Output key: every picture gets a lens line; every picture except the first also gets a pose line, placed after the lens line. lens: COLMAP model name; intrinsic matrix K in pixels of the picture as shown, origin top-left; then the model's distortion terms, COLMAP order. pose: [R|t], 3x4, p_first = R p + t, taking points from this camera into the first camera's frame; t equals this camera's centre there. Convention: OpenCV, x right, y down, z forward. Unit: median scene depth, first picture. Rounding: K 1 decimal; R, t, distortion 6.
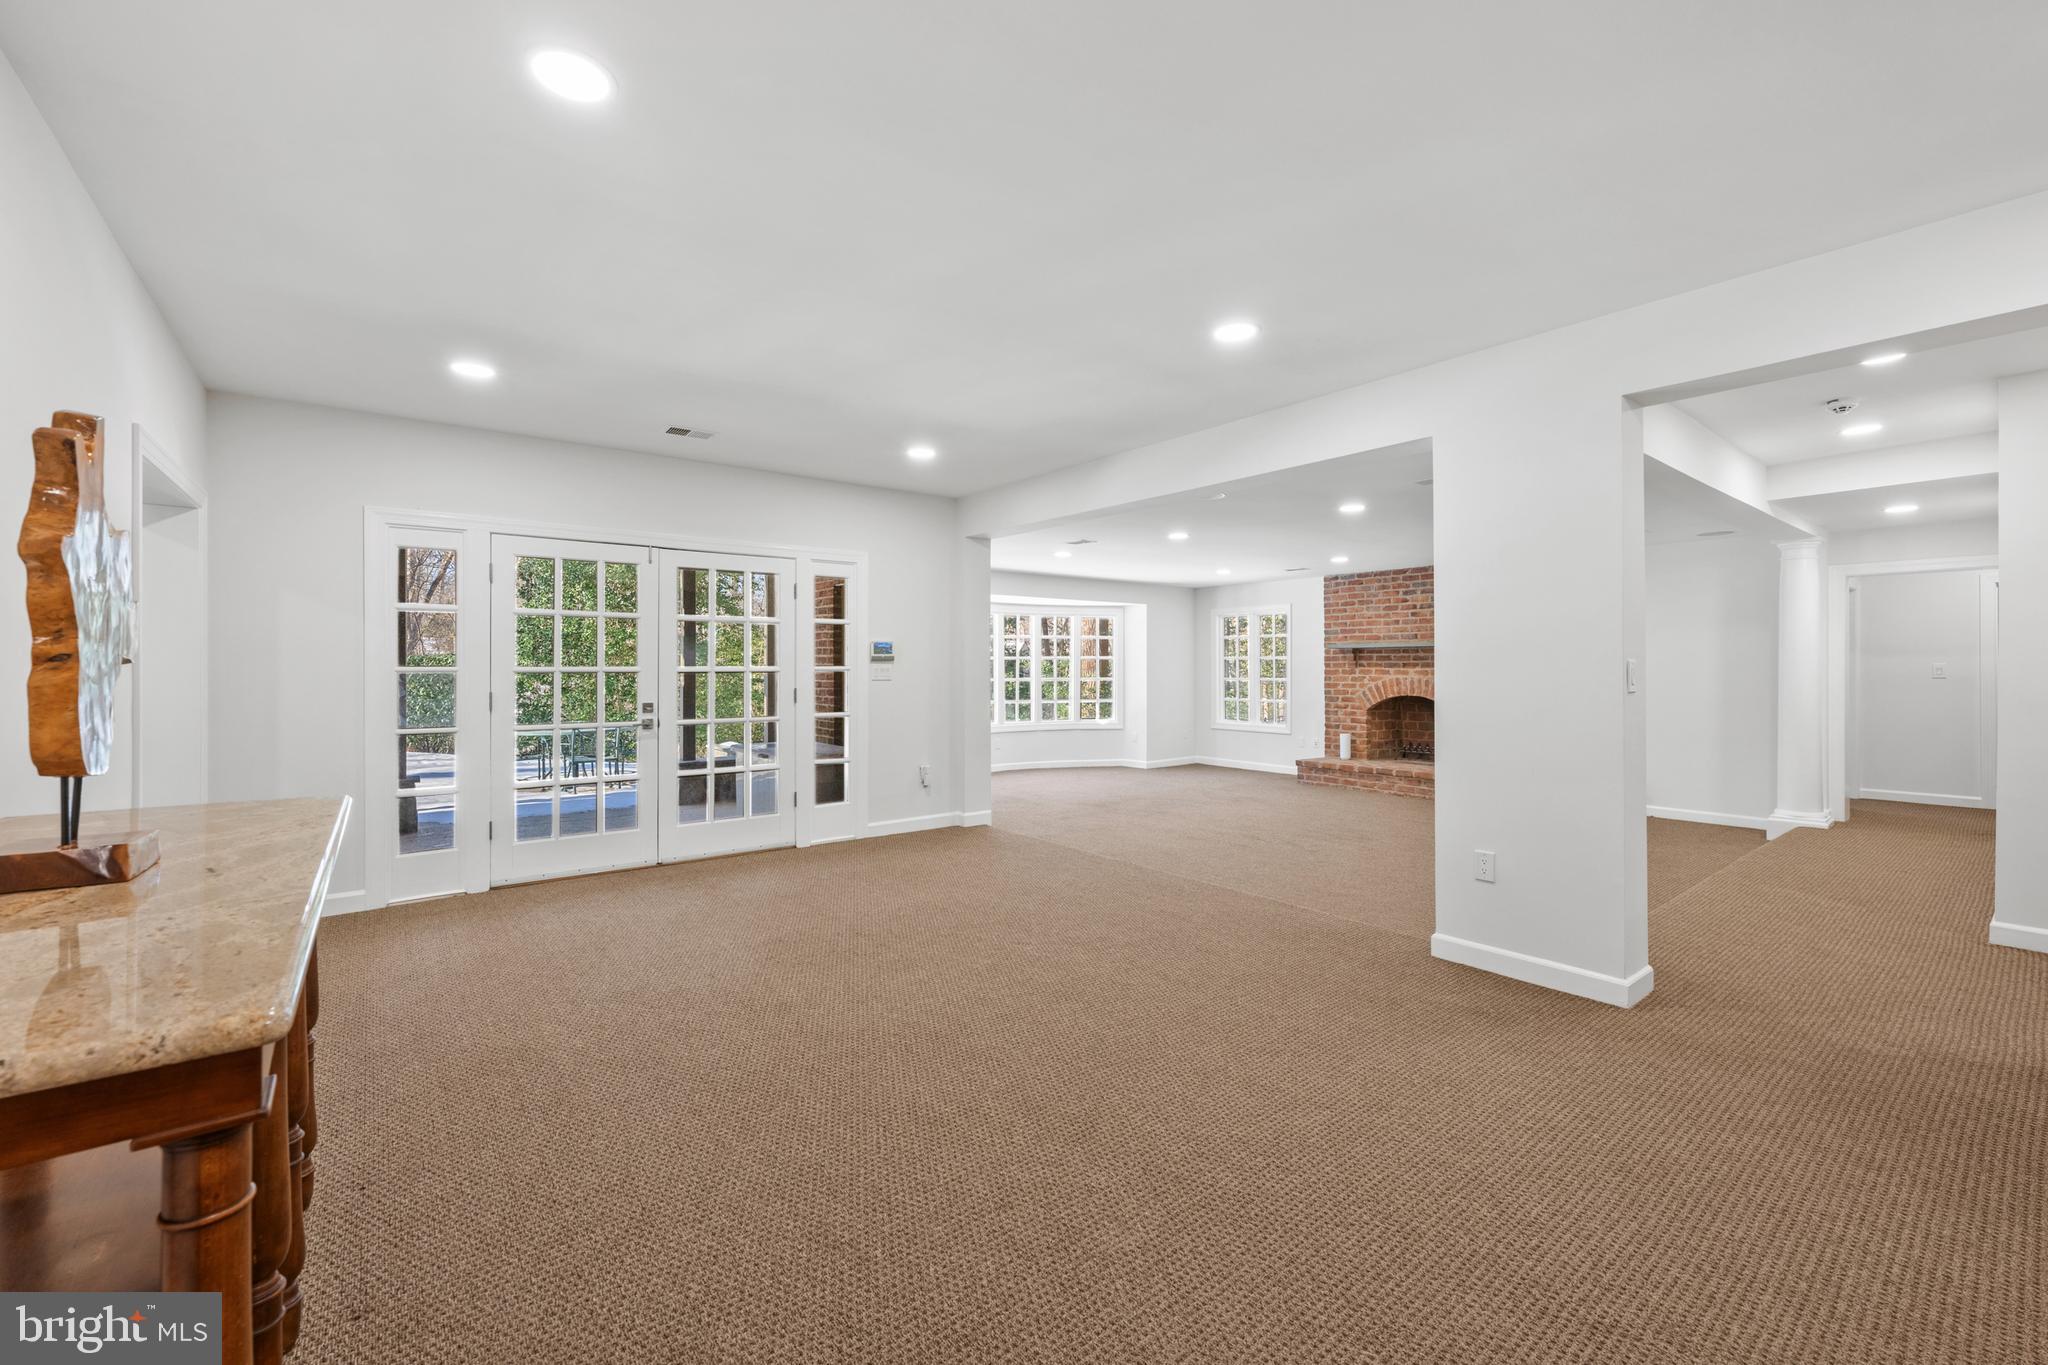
lens RADIAL K [[824.0, 0, 1008.3], [0, 824.0, 672.7], [0, 0, 1]] dist [-0.019939, -0.000162]
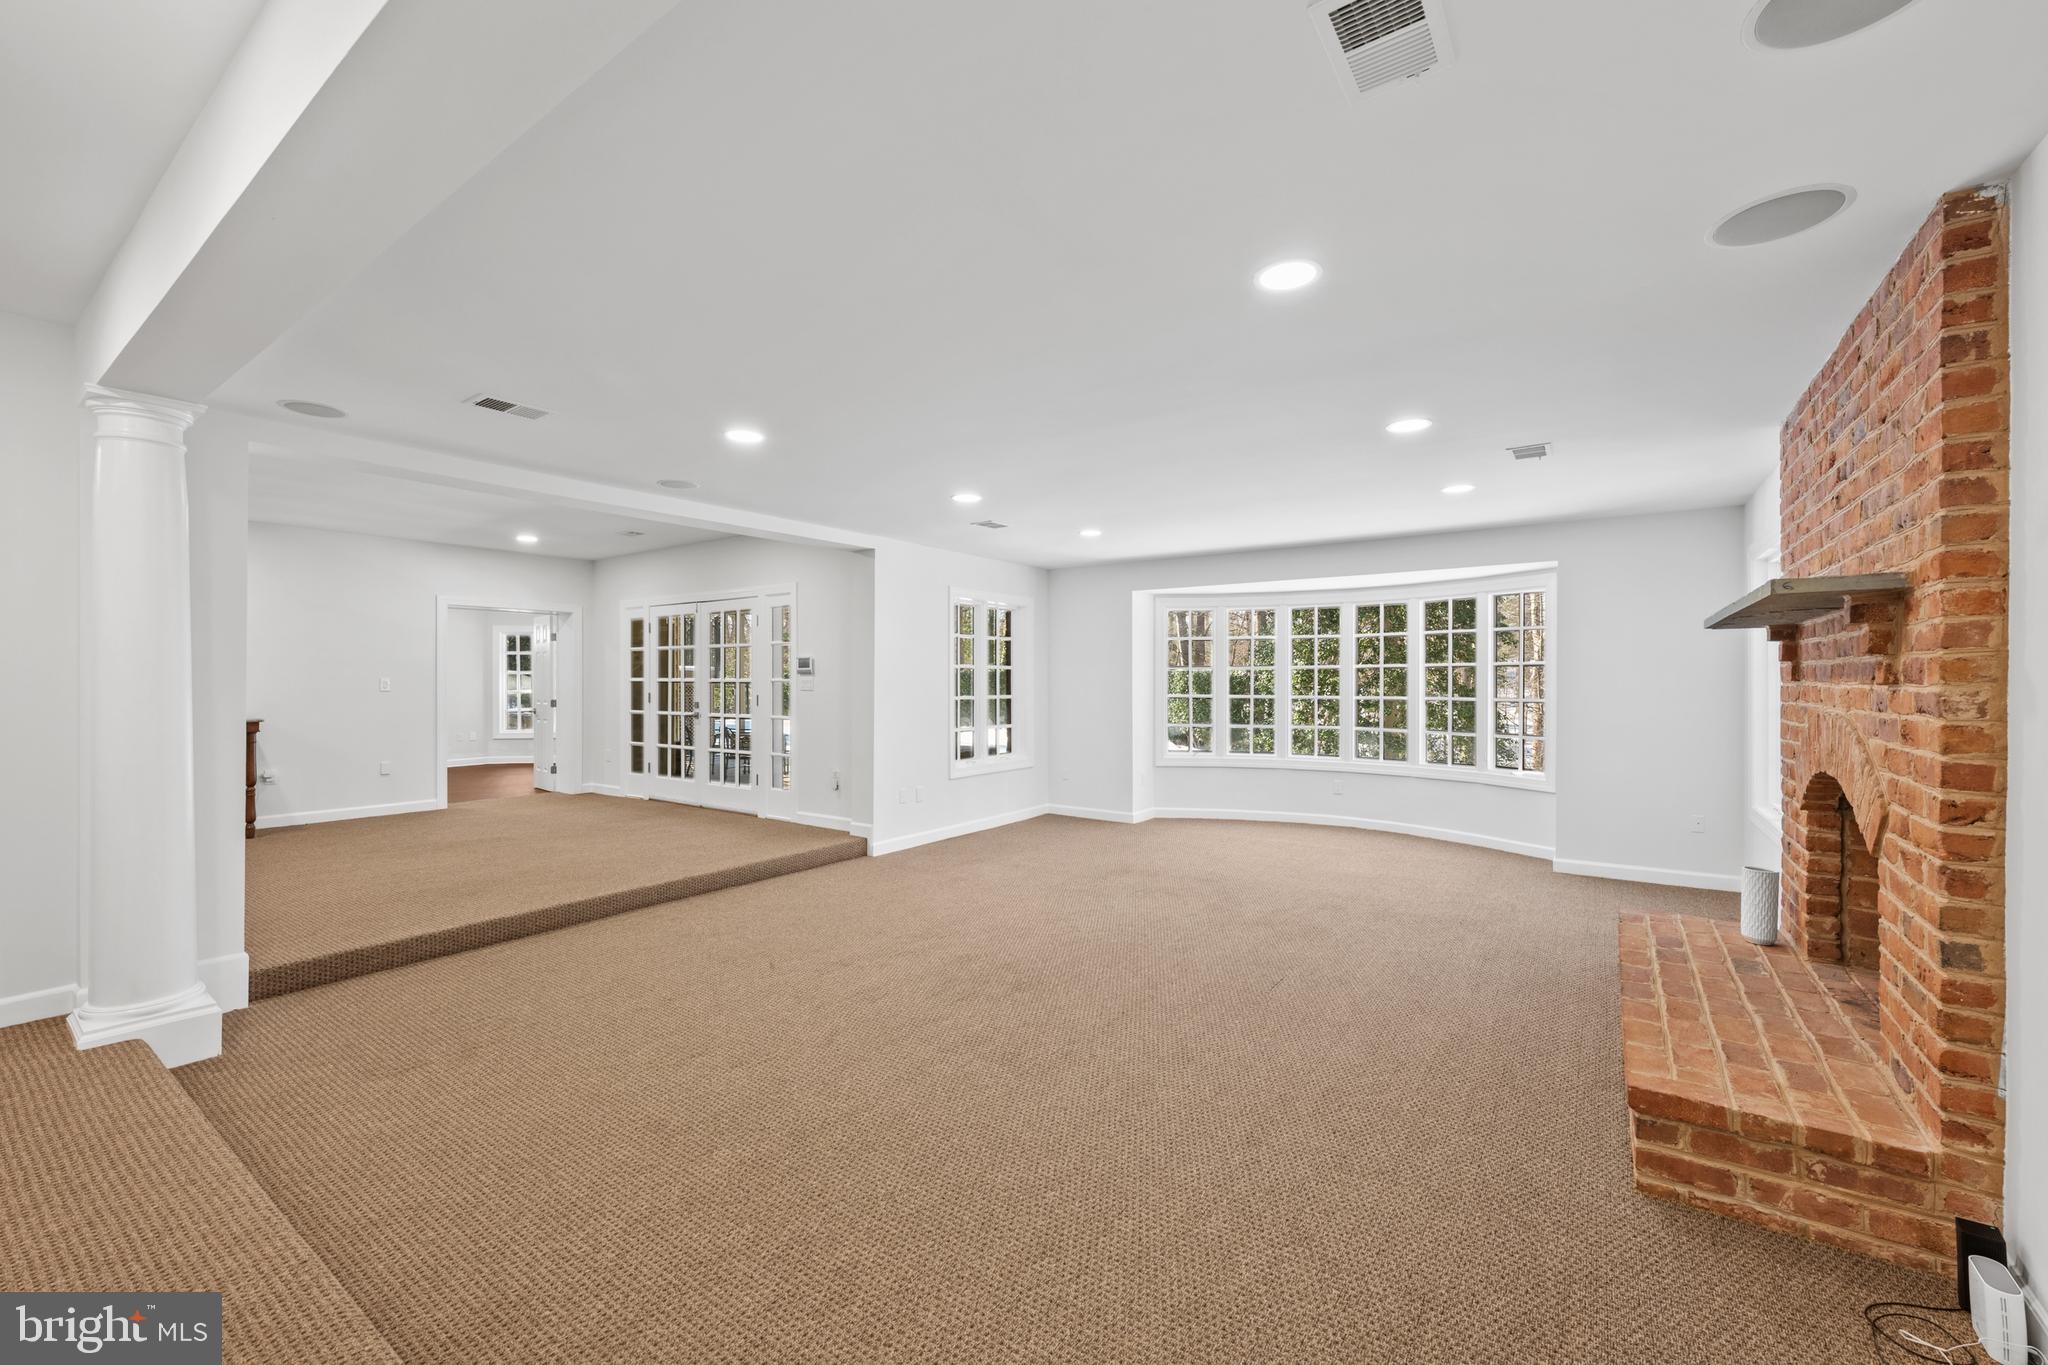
lens RADIAL K [[824.0, 0, 1014.4], [0, 824.0, 677.5], [0, 0, 1]] dist [-0.019939, -0.000162]
pose [[0.298261, -0.001295, -0.954483, 0.670018], [-0.003986, 0.999989, -0.002603, -0.004881], [0.954476, 0.004581, 0.298252, 0.594202]]
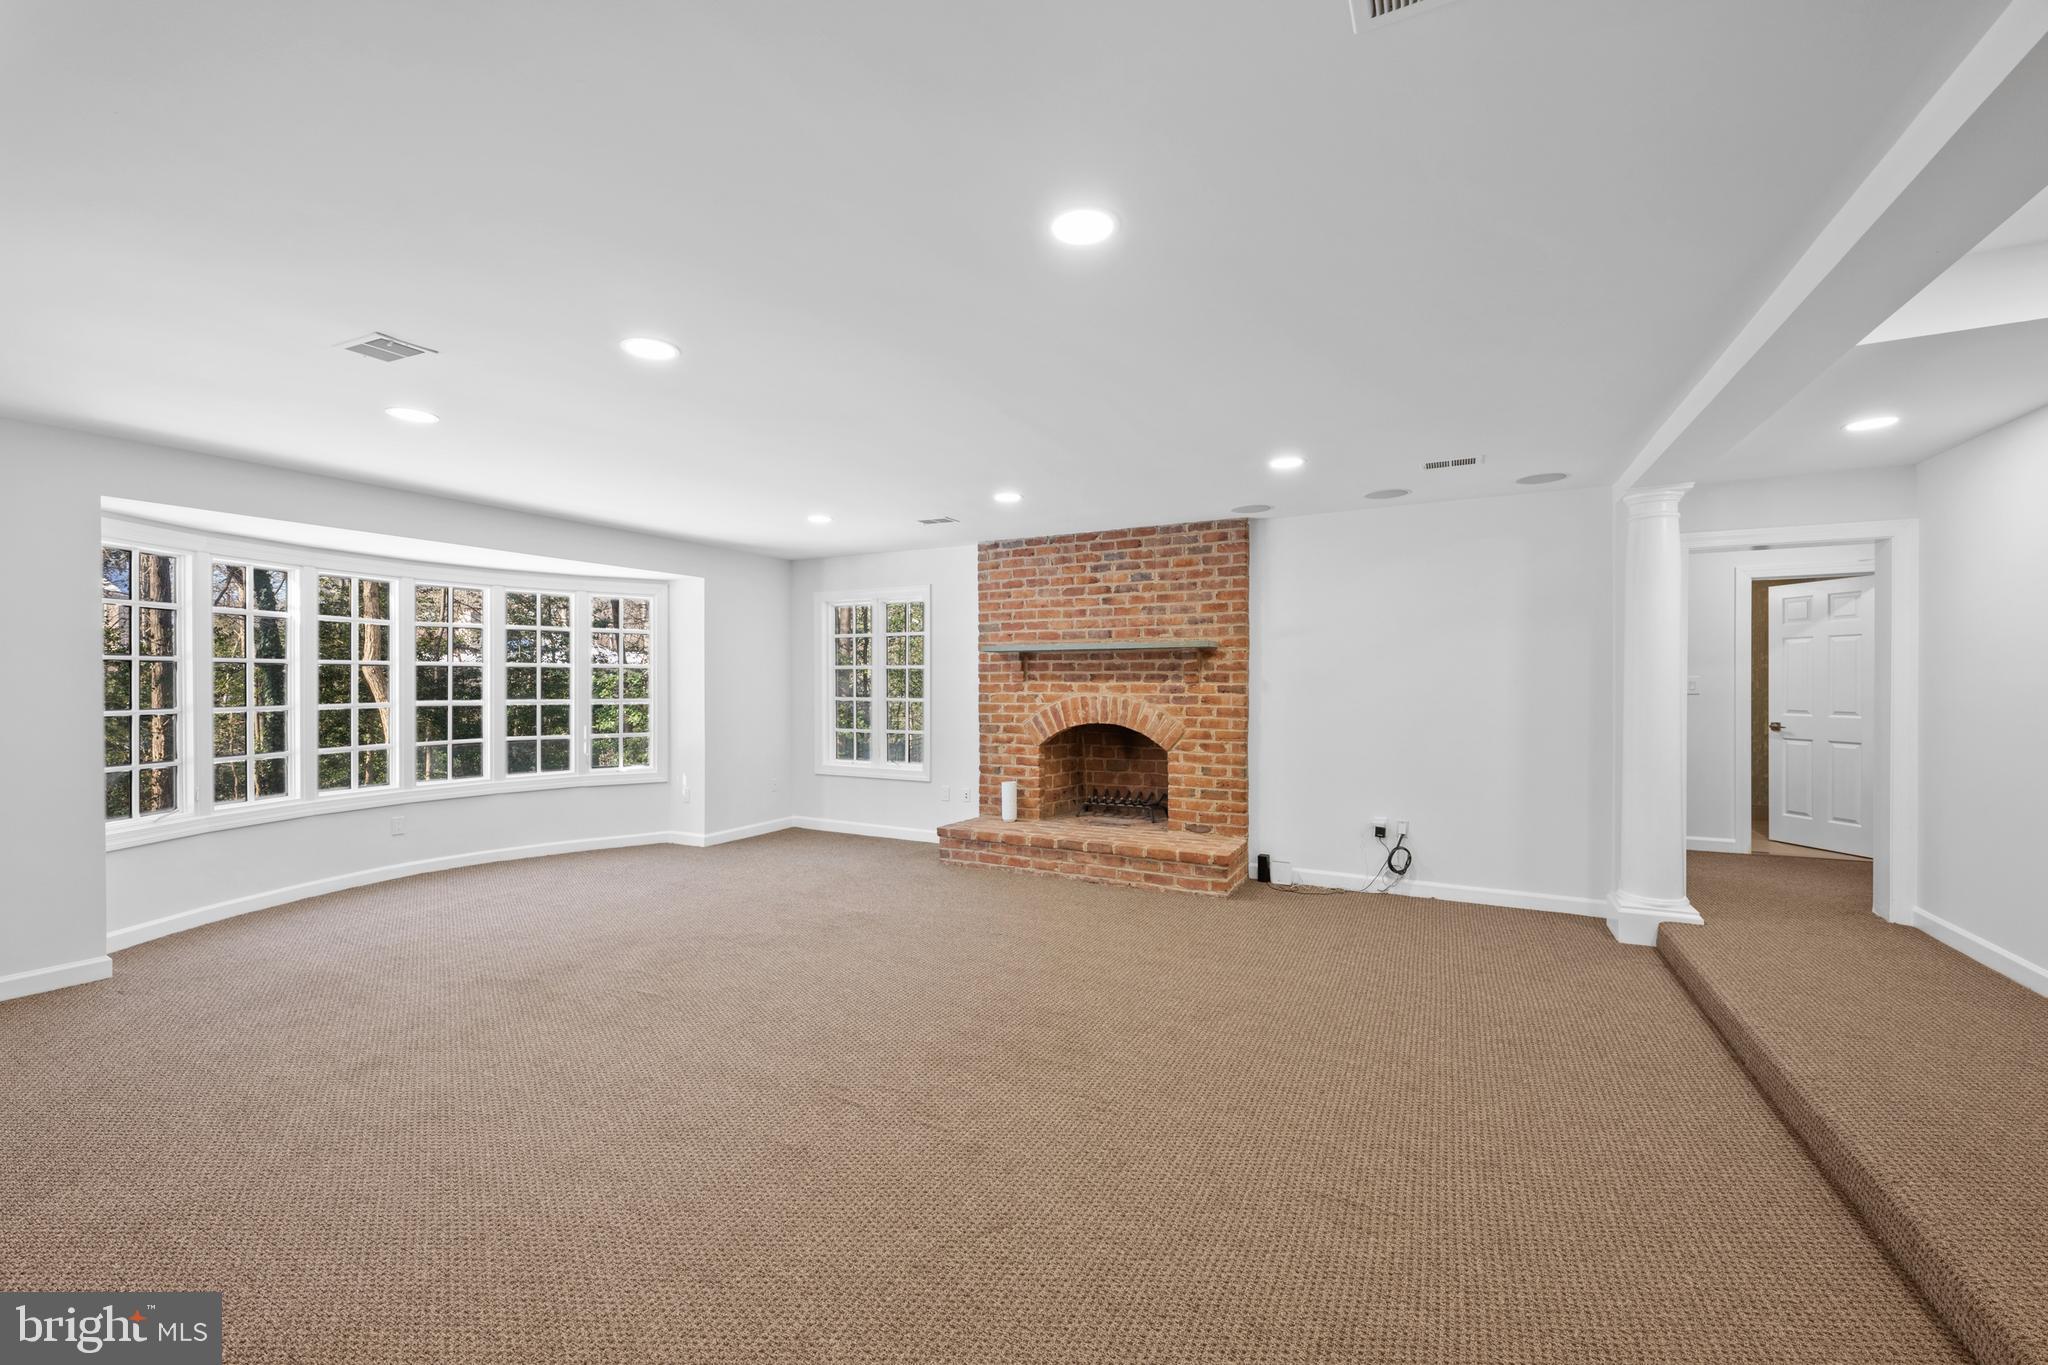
lens RADIAL K [[824.0, 0, 1019.8], [0, 824.0, 686.4], [0, 0, 1]] dist [-0.019939, -0.000162]
pose [[0.908435, 0.003943, 0.418007, 0.142610], [-0.000463, 0.999964, -0.008427, 0.003582], [-0.418025, 0.007461, 0.908405, 0.397648]]
